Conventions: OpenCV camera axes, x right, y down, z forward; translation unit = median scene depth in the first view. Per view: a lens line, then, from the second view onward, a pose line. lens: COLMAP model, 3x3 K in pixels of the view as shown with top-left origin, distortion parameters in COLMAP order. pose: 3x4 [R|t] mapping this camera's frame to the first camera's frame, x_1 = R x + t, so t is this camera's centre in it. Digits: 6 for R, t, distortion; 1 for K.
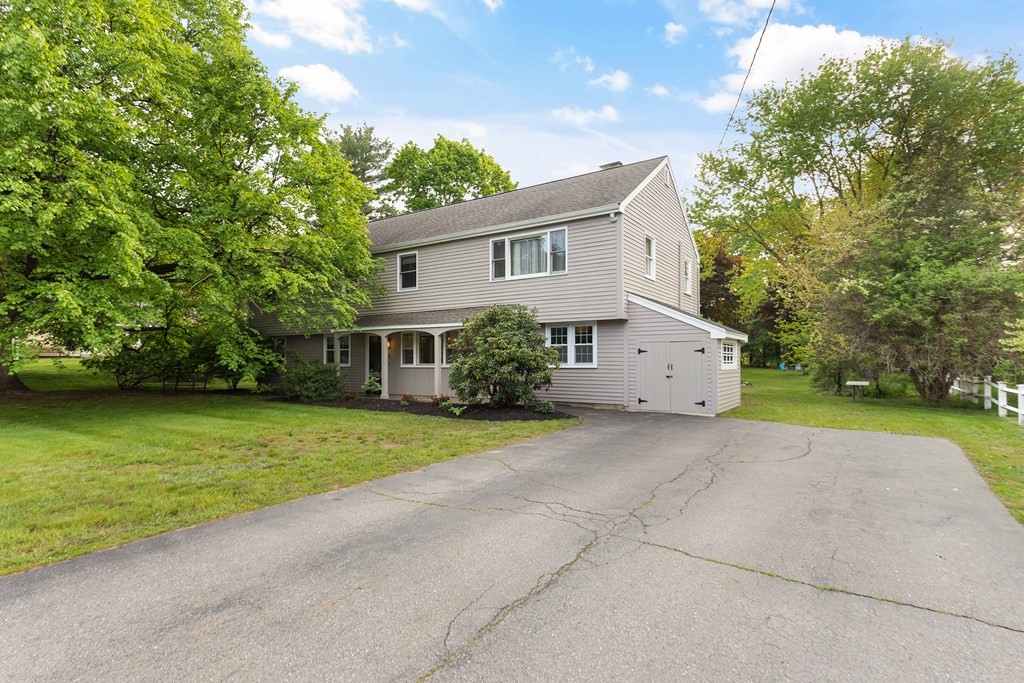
lens RADIAL K [[492.9, 0, 513.2], [0, 492.9, 343.8], [0, 0, 1]] dist [0.024224, 0.000725]
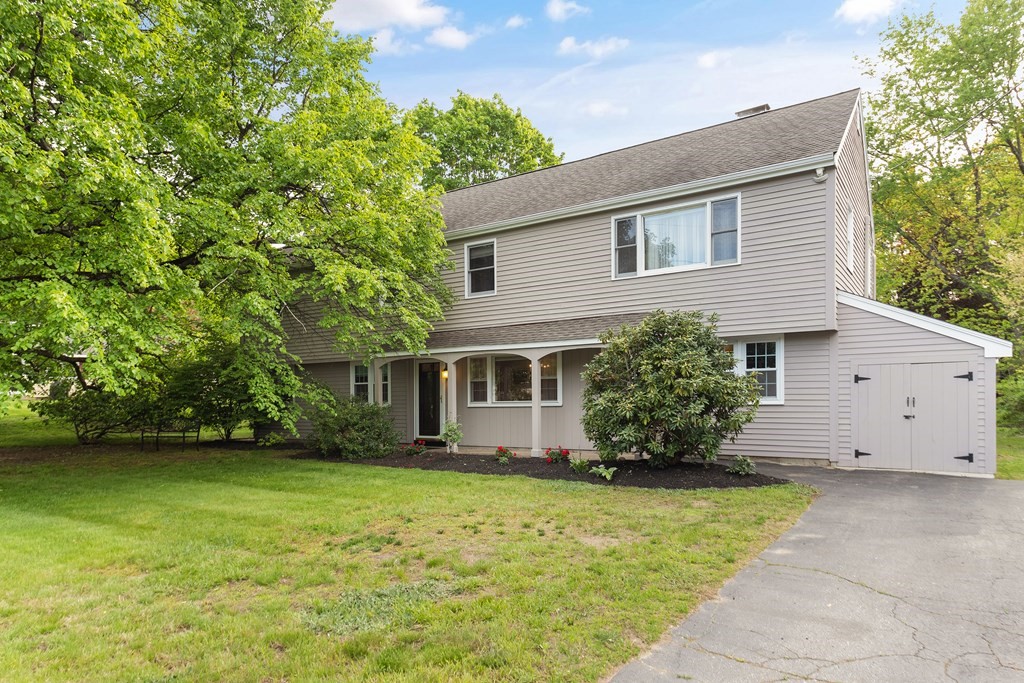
lens RADIAL K [[644.9, 0, 511.7], [0, 644.9, 377.0], [0, 0, 1]] dist [0.033772, -0.001786]
pose [[0.999350, -0.014915, -0.032816, -0.167314], [0.015144, 0.999863, 0.006736, 0.000308], [0.032711, -0.007228, 0.999439, 0.110685]]
